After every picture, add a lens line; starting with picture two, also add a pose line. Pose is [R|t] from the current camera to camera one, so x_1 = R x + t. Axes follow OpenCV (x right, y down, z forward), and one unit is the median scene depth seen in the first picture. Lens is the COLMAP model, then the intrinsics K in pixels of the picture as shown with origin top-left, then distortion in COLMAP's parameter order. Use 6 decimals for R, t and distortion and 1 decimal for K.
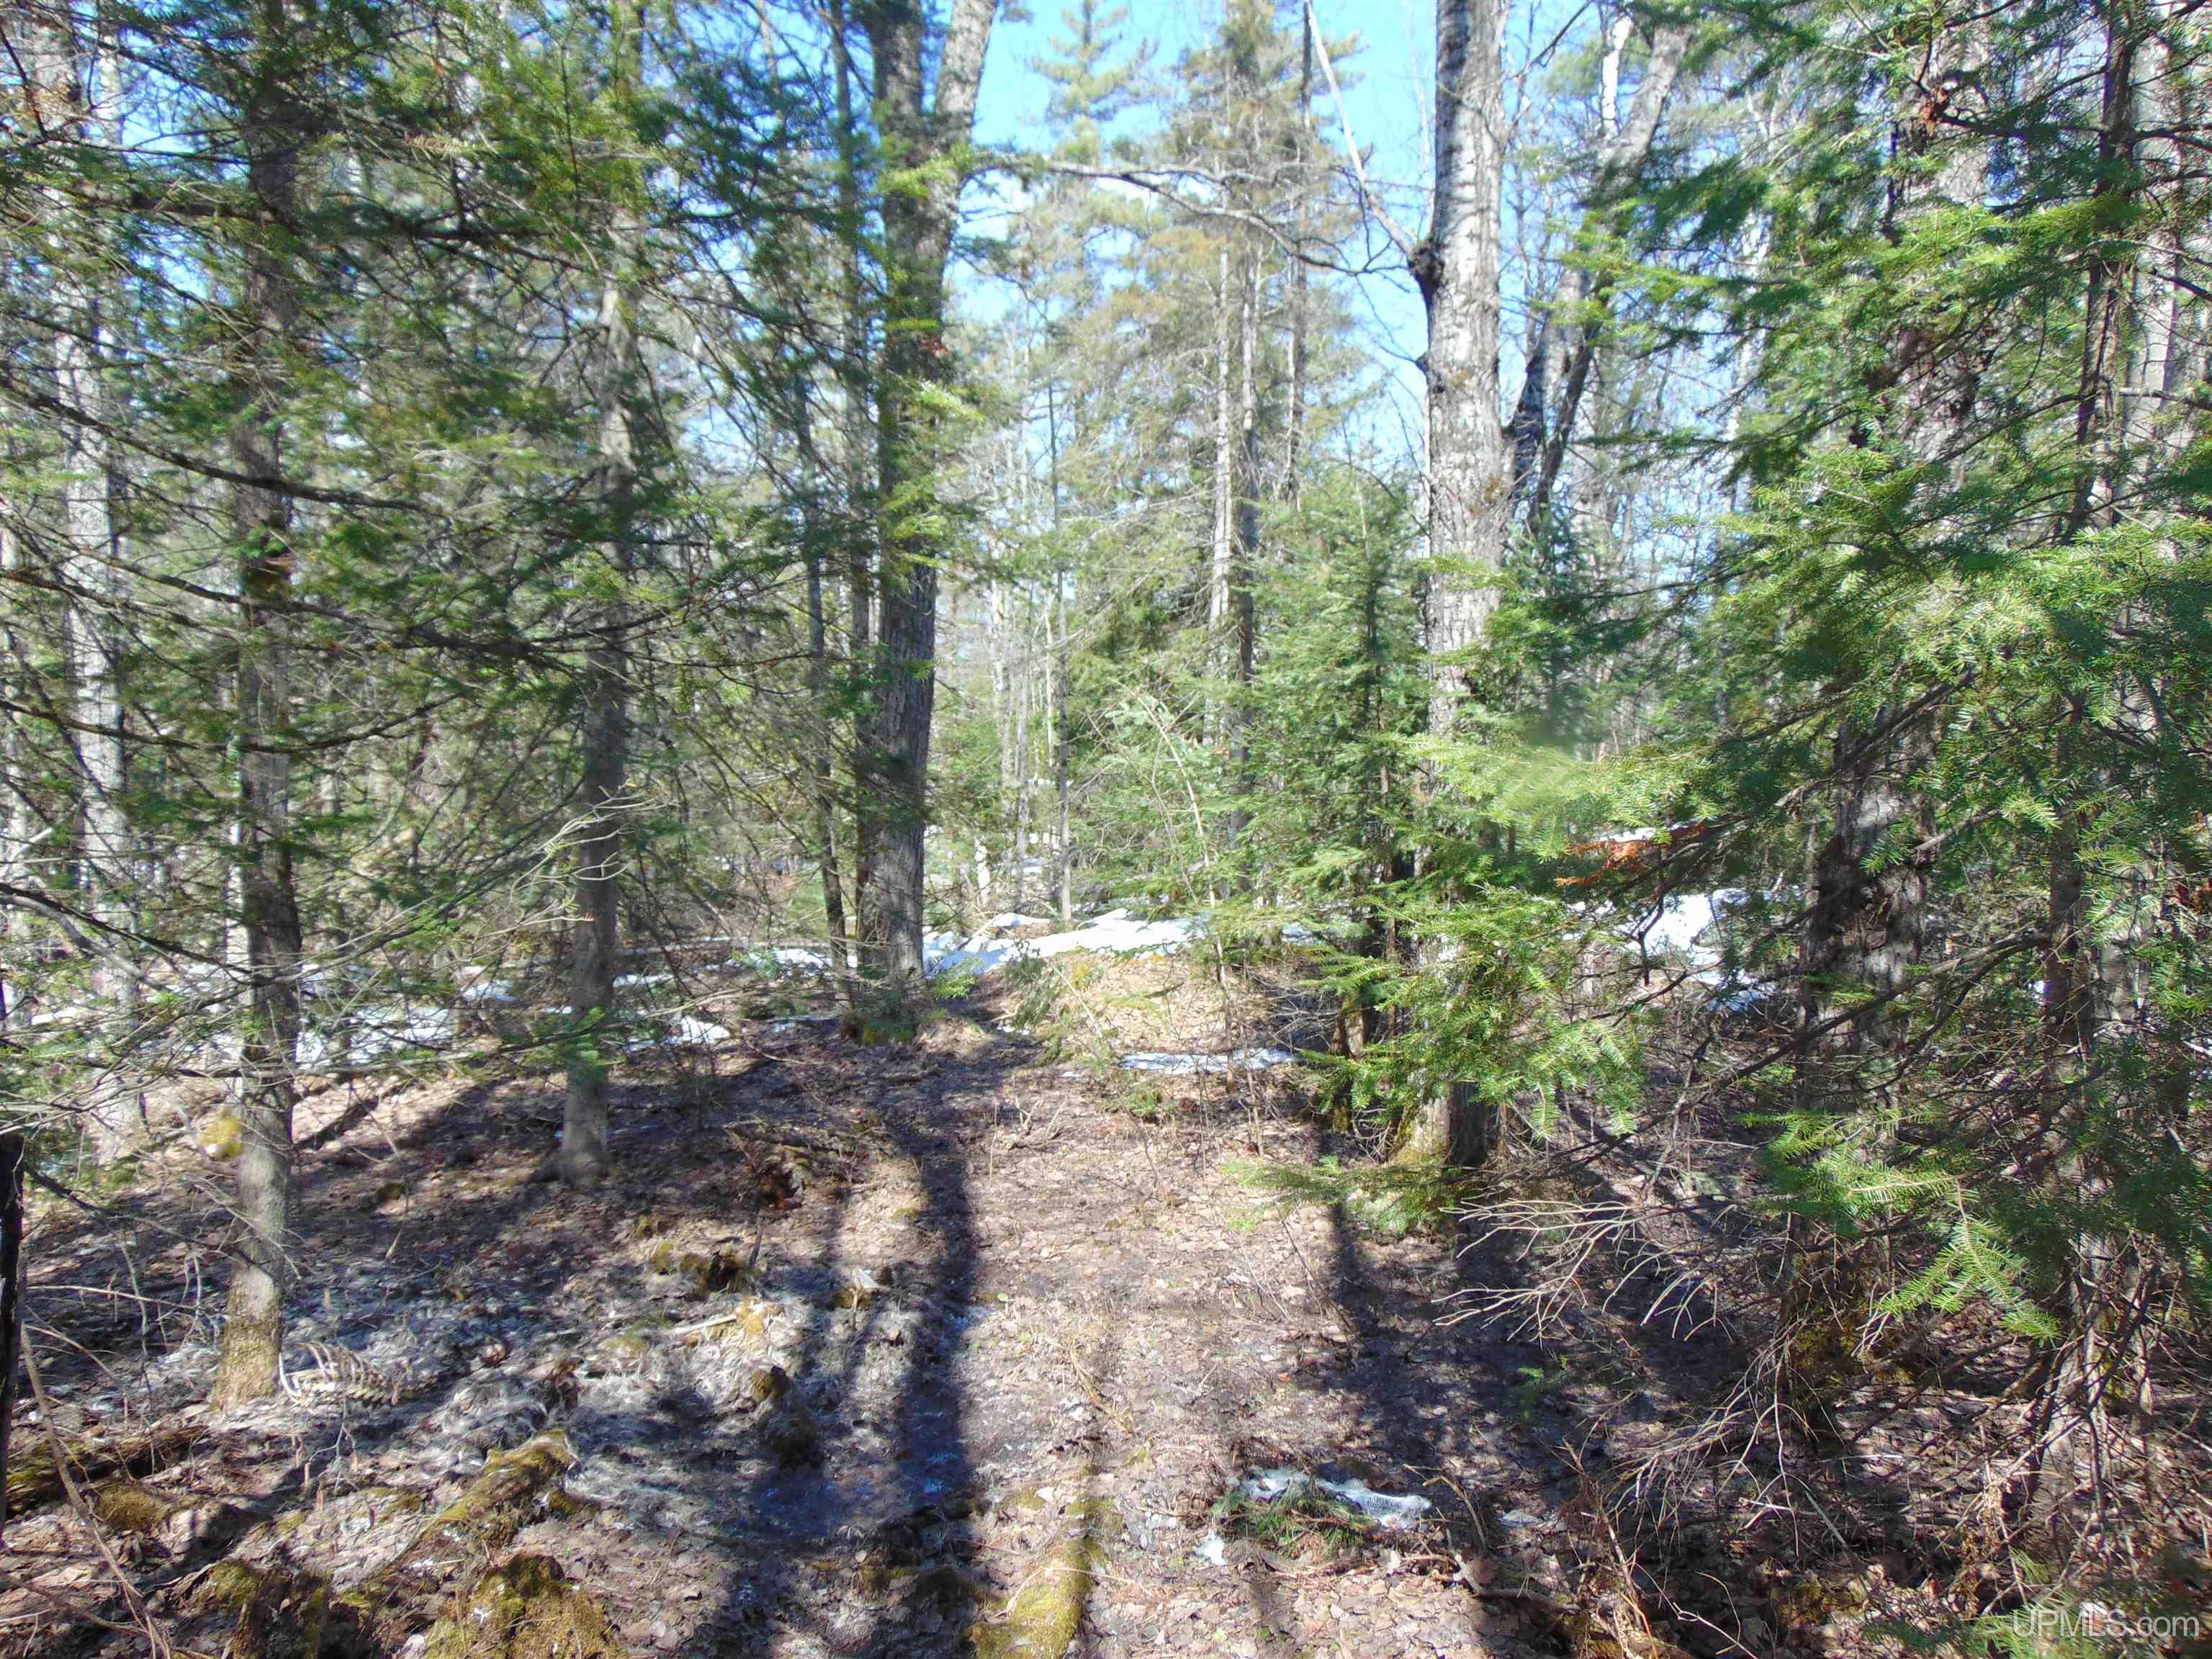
lens RADIAL K [[1647.8, 0, 1101.8], [0, 1647.8, 837.5], [0, 0, 1]] dist [-0.045376, 0.087929]
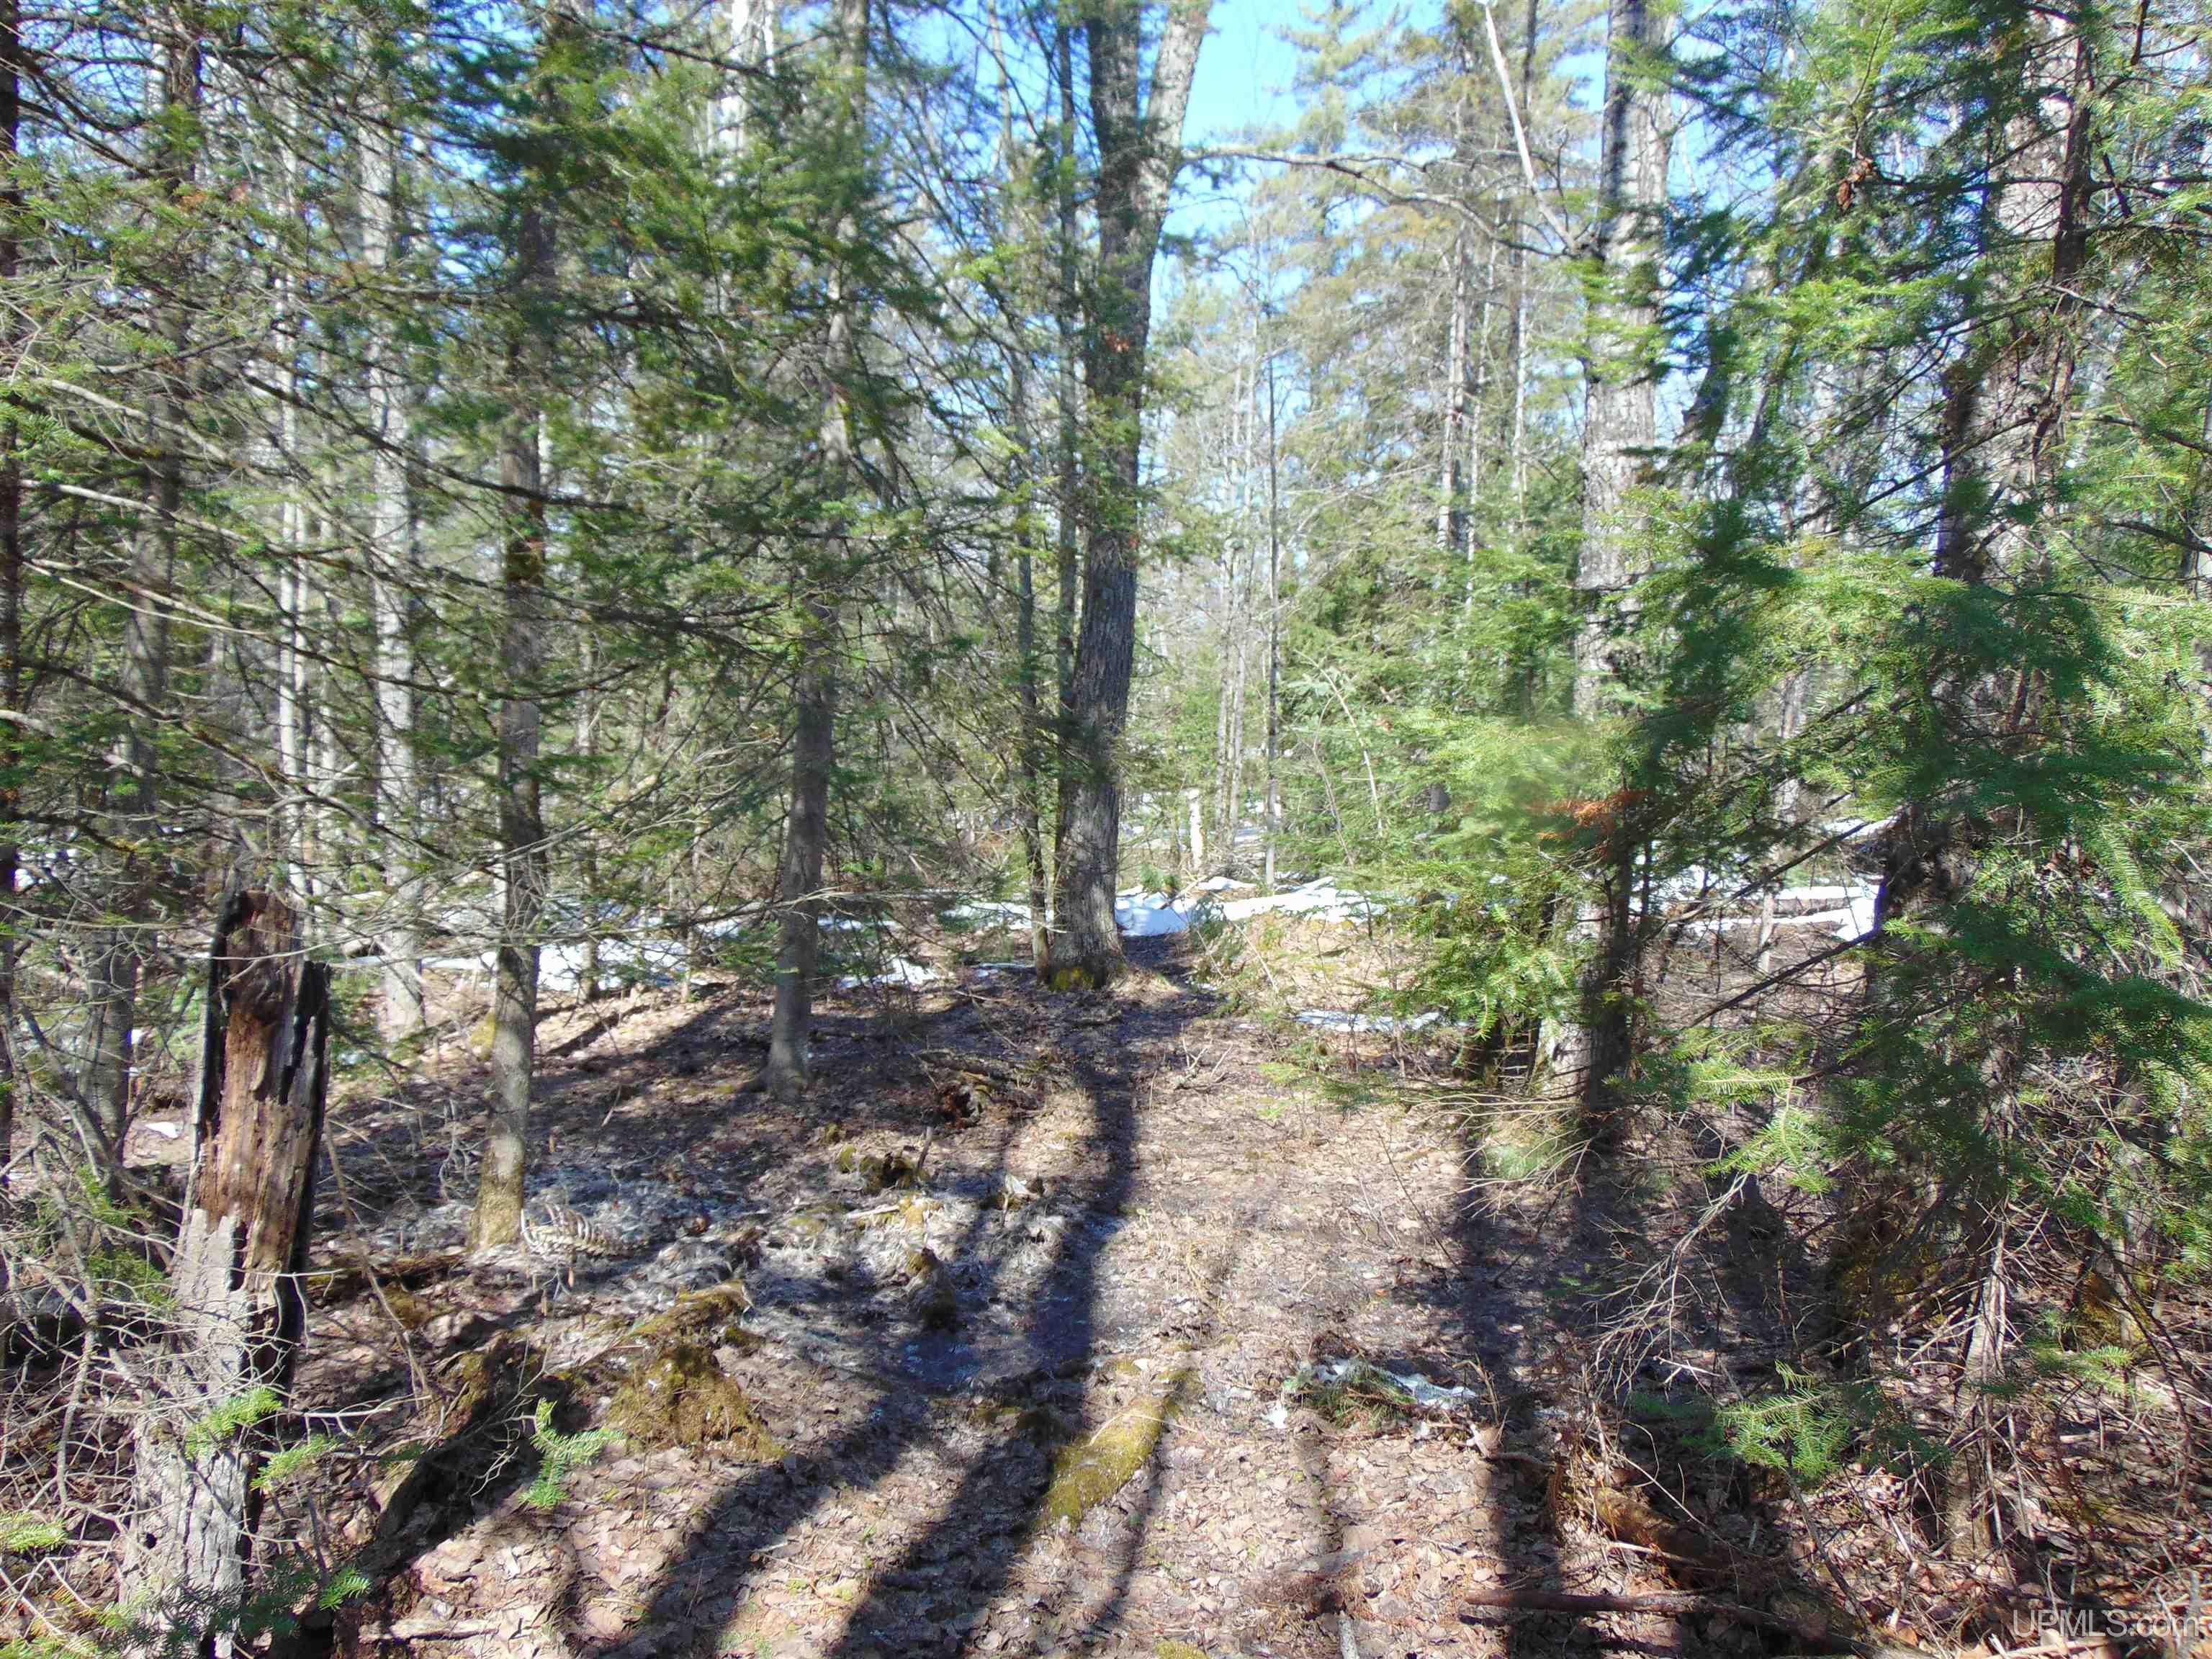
lens RADIAL K [[1647.8, 0, 1101.8], [0, 1647.8, 837.5], [0, 0, 1]] dist [-0.045376, 0.087929]
pose [[0.989370, 0.035276, -0.141079, 0.061278], [-0.032536, 0.999235, 0.021680, 0.006186], [0.141736, -0.016859, 0.989761, -0.094270]]
